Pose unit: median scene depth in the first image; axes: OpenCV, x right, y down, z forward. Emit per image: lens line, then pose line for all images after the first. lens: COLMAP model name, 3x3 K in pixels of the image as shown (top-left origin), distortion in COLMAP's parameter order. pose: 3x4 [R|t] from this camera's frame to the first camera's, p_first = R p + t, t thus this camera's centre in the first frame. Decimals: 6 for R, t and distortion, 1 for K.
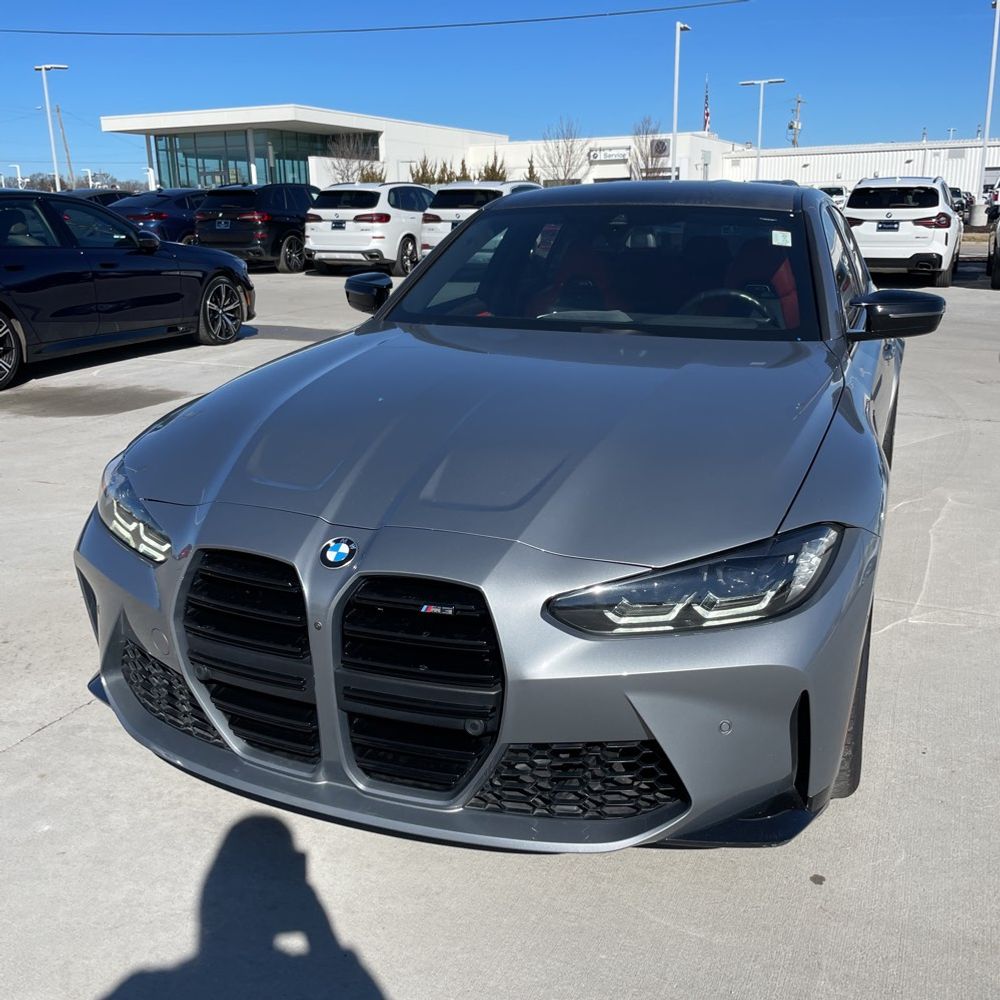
lens RADIAL K [[1011.2, 0, 497.5], [0, 1011.2, 501.0], [0, 0, 1]] dist [0.028684, 0.000000]
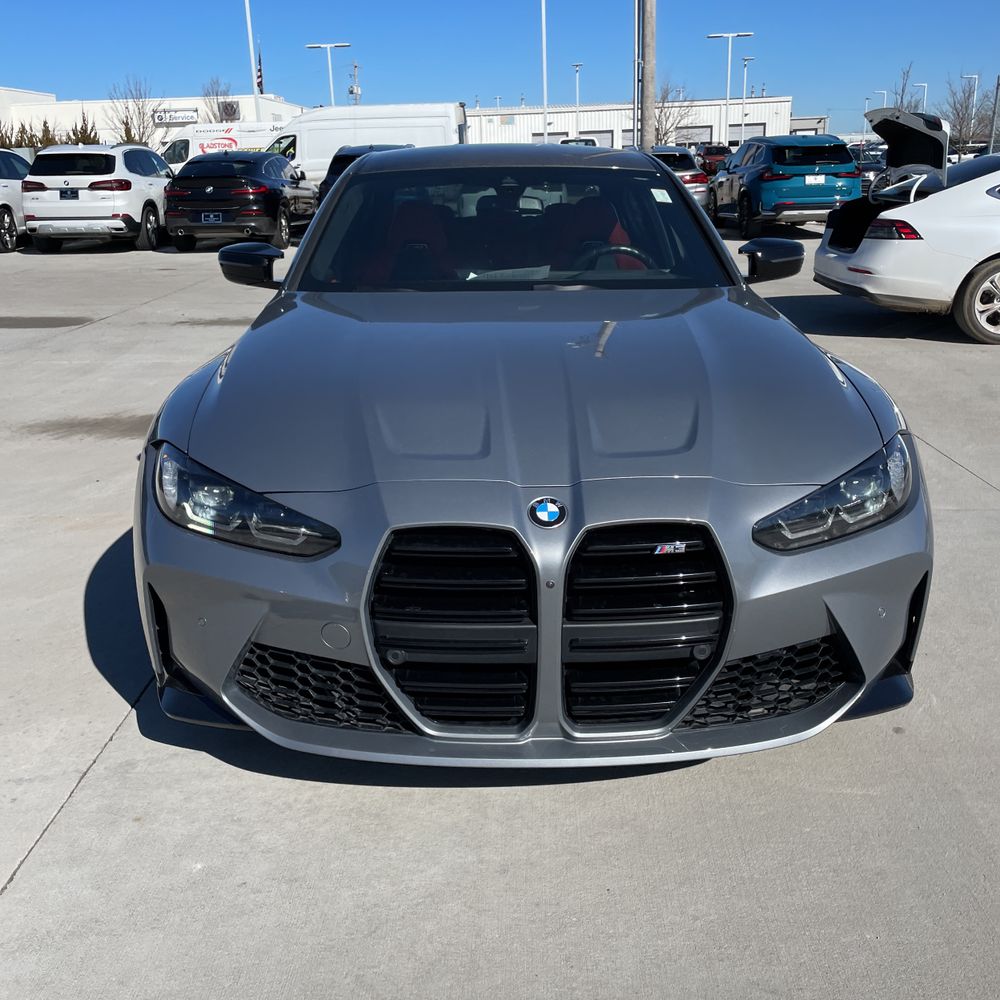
lens RADIAL K [[1011.2, 0, 490.7], [0, 1011.2, 499.2], [0, 0, 1]] dist [0.028684, 0.000000]
pose [[0.920831, -0.133600, 0.366363, -0.057987], [0.122522, 0.991026, 0.053441, -0.002349], [-0.370215, -0.004322, 0.928936, 0.007362]]
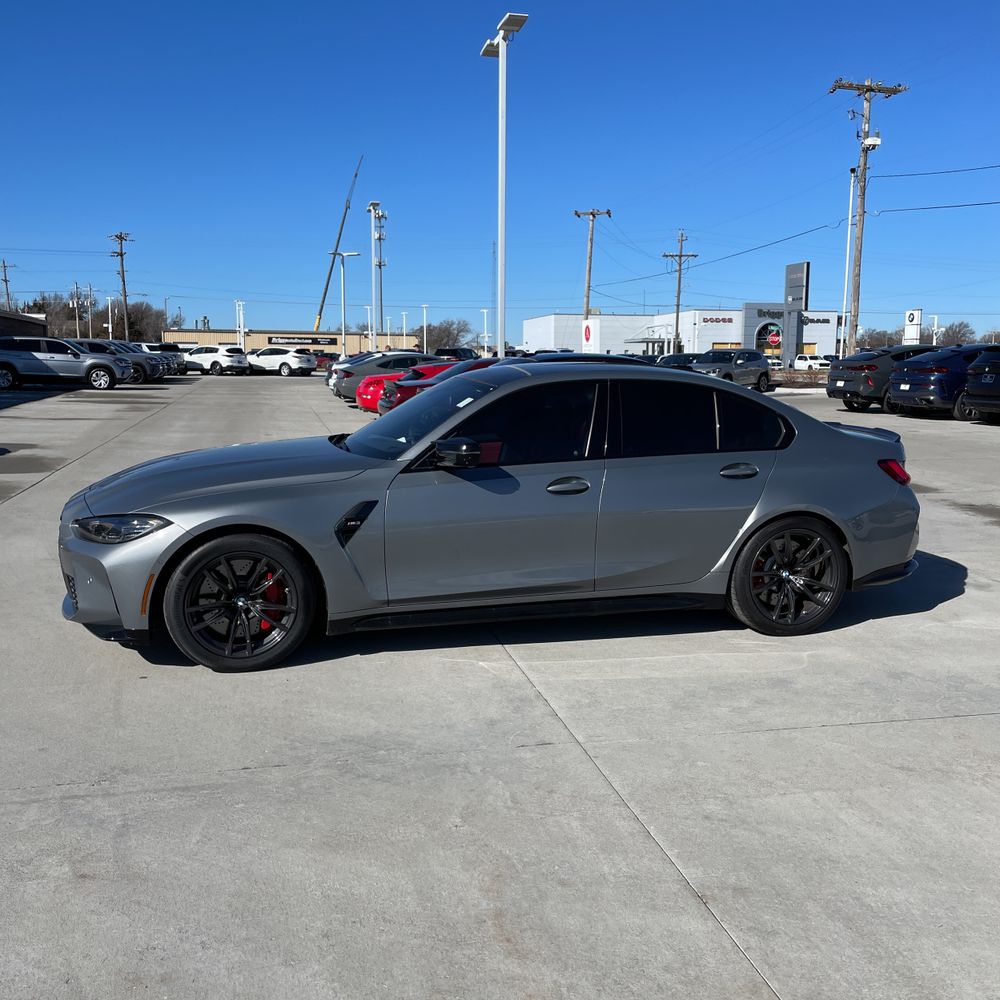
lens RADIAL K [[1011.2, 0, 502.0], [0, 1011.2, 504.1], [0, 0, 1]] dist [0.028684, 0.000000]
pose [[0.601697, 0.121753, -0.789390, 0.273852], [-0.227392, 0.973528, -0.023171, -0.013622], [0.765672, 0.193443, 0.613454, 0.017713]]
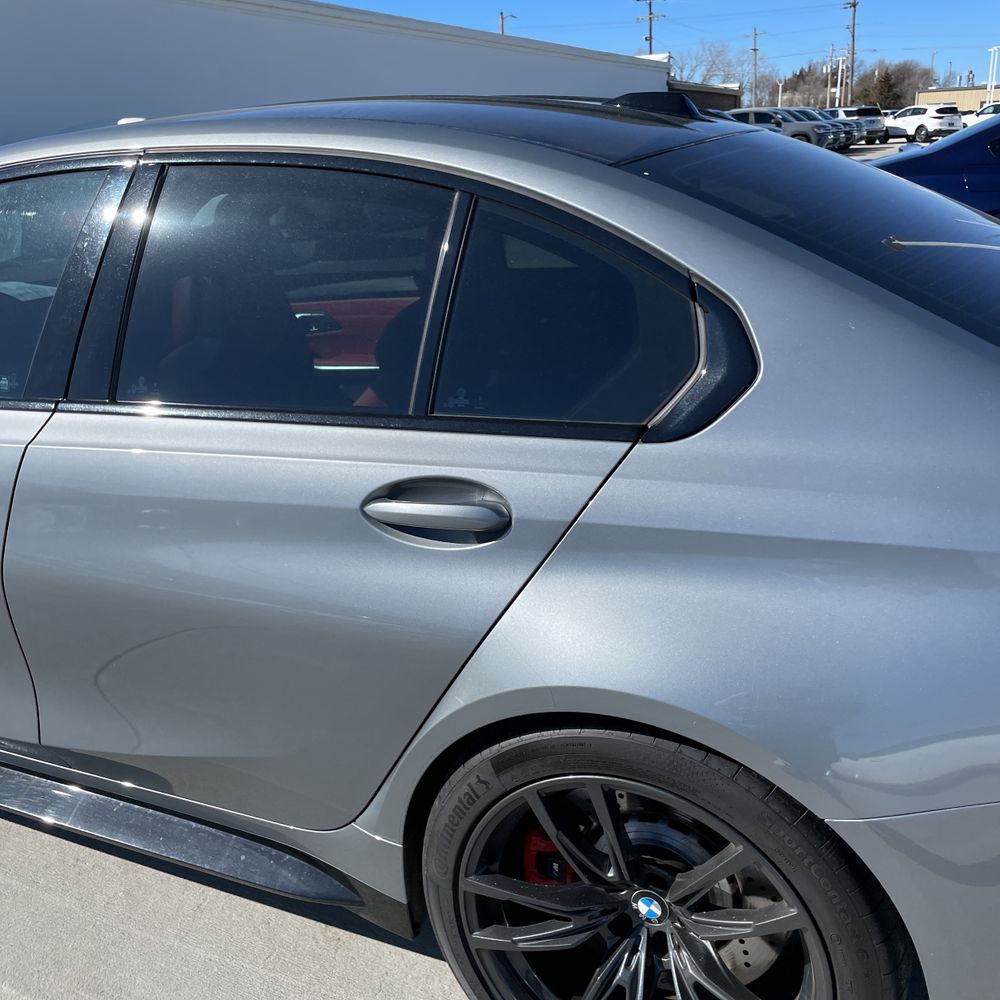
lens RADIAL K [[1011.2, 0, 502.2], [0, 1011.2, 496.4], [0, 0, 1]] dist [0.028684, 0.000000]
pose [[-0.053966, 0.336217, -0.940237, 0.159307], [-0.234769, 0.910942, 0.339216, -0.069889], [0.970552, 0.239045, 0.029773, 0.237653]]
